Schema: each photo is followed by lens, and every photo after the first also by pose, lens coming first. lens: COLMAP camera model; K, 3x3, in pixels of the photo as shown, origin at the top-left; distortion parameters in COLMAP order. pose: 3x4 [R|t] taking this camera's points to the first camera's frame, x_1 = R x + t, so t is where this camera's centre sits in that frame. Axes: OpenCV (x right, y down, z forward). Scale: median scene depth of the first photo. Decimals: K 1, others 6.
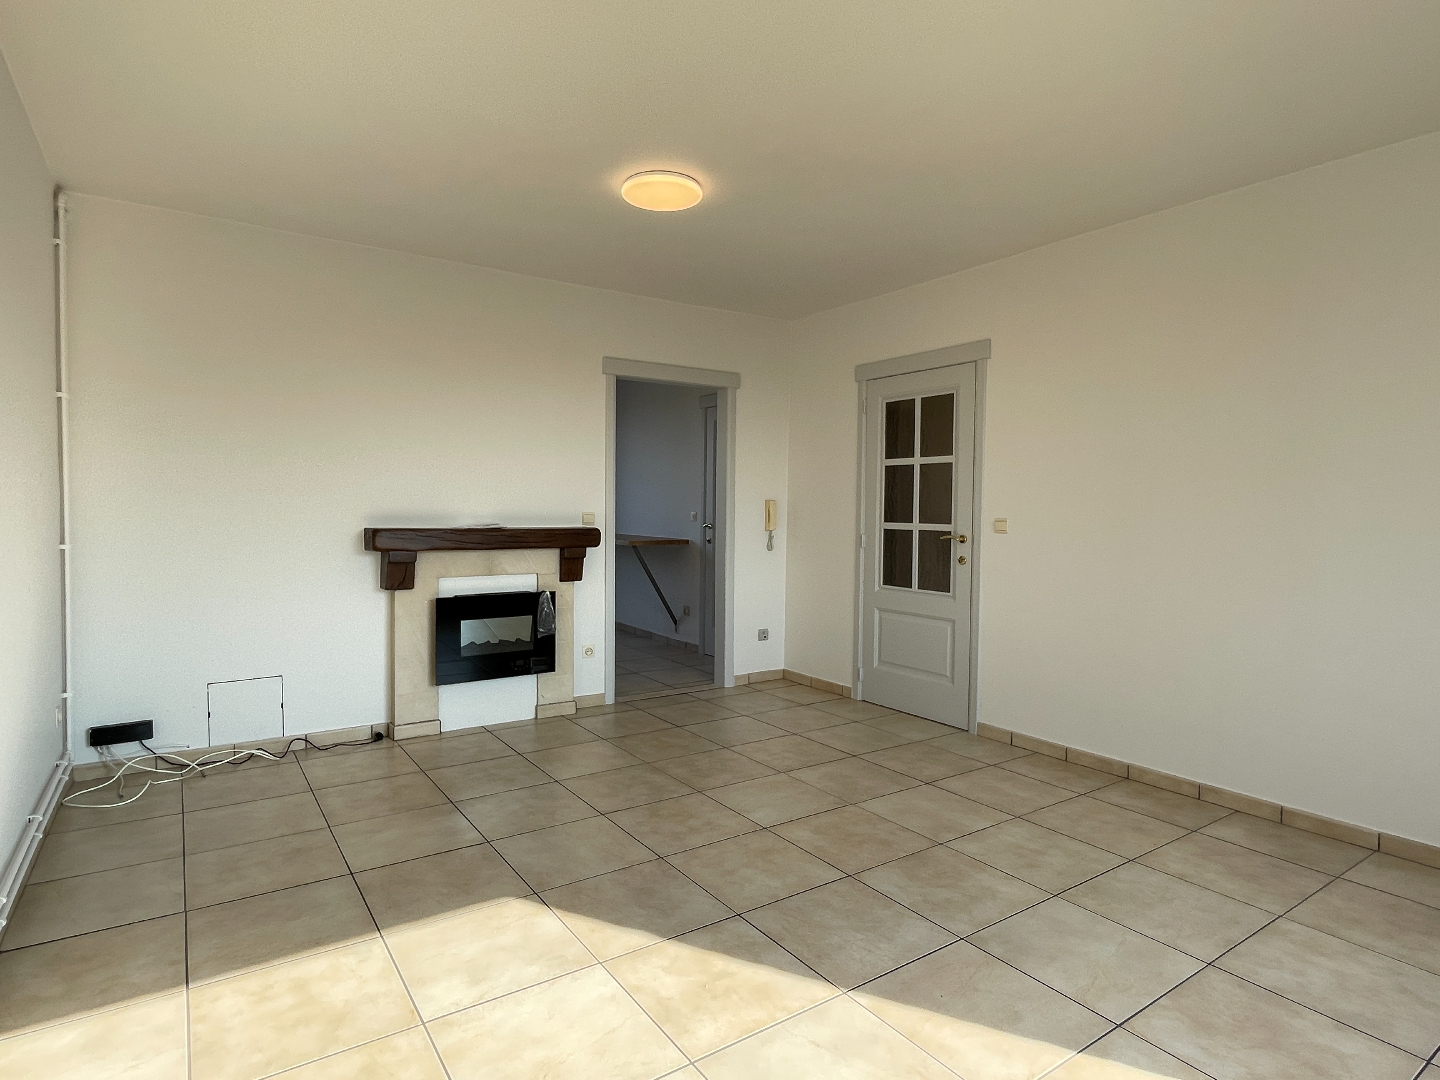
lens RADIAL K [[794.8, 0, 720.0], [0, 794.8, 540.0], [0, 0, 1]] dist [-0.001761, -0.000413]
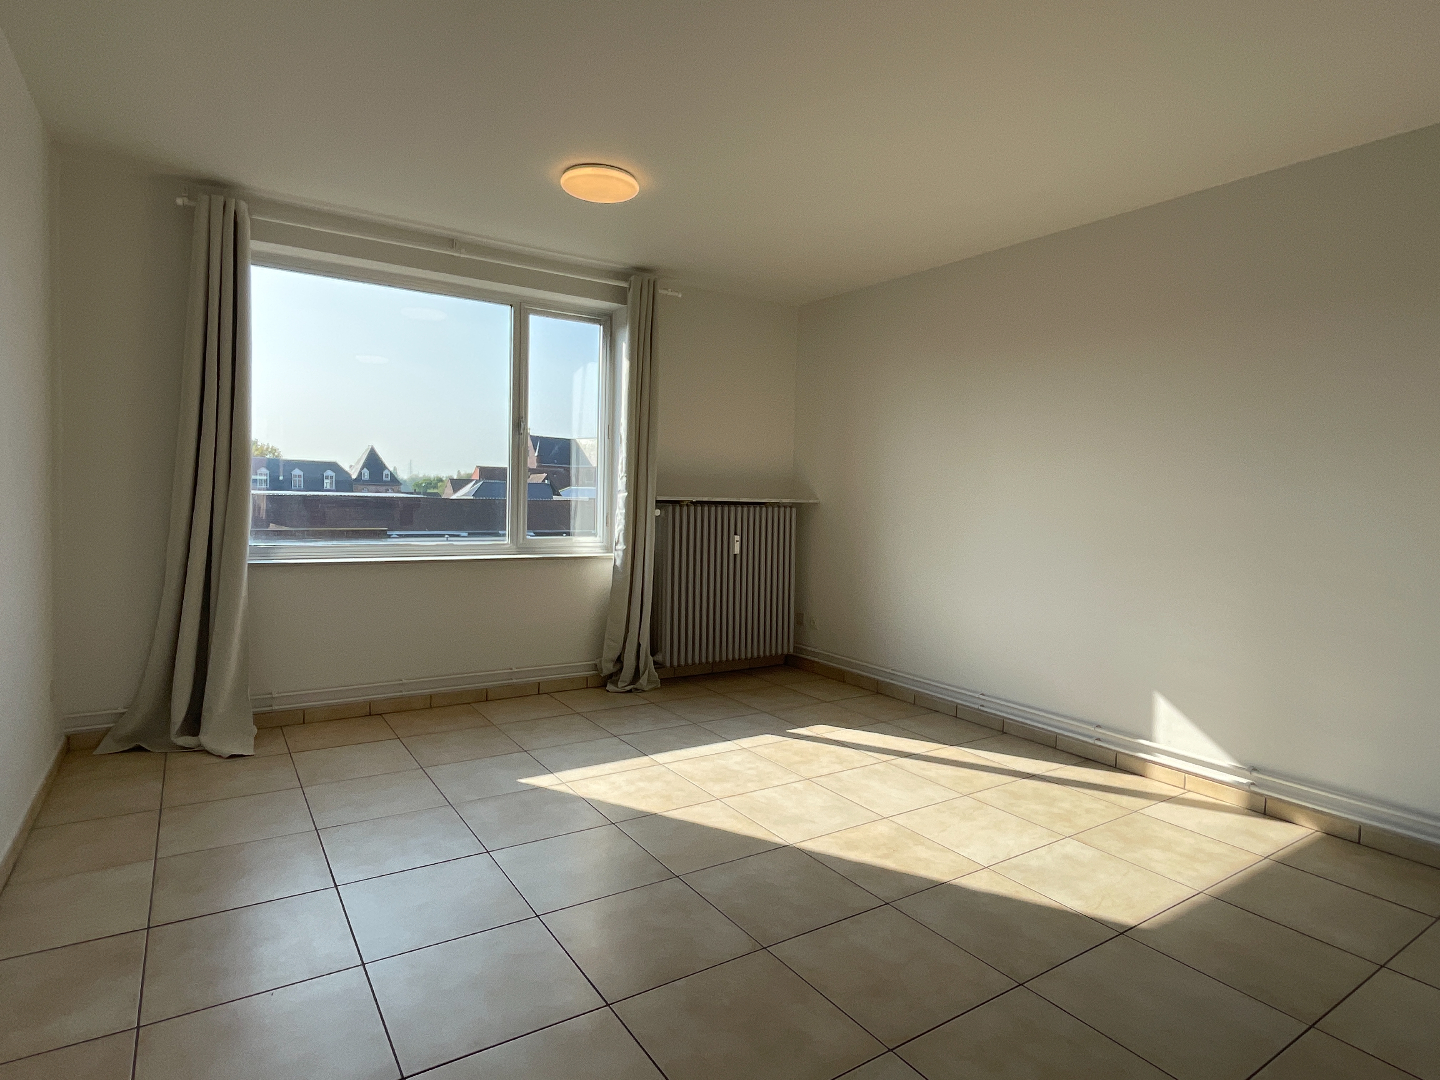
lens RADIAL K [[794.8, 0, 720.0], [0, 794.8, 540.0], [0, 0, 1]] dist [-0.001761, -0.000413]
pose [[-0.999083, -0.040727, 0.013221, 0.272584], [-0.039327, 0.994899, 0.092895, -0.072590], [-0.016937, 0.092289, -0.995588, 2.236211]]
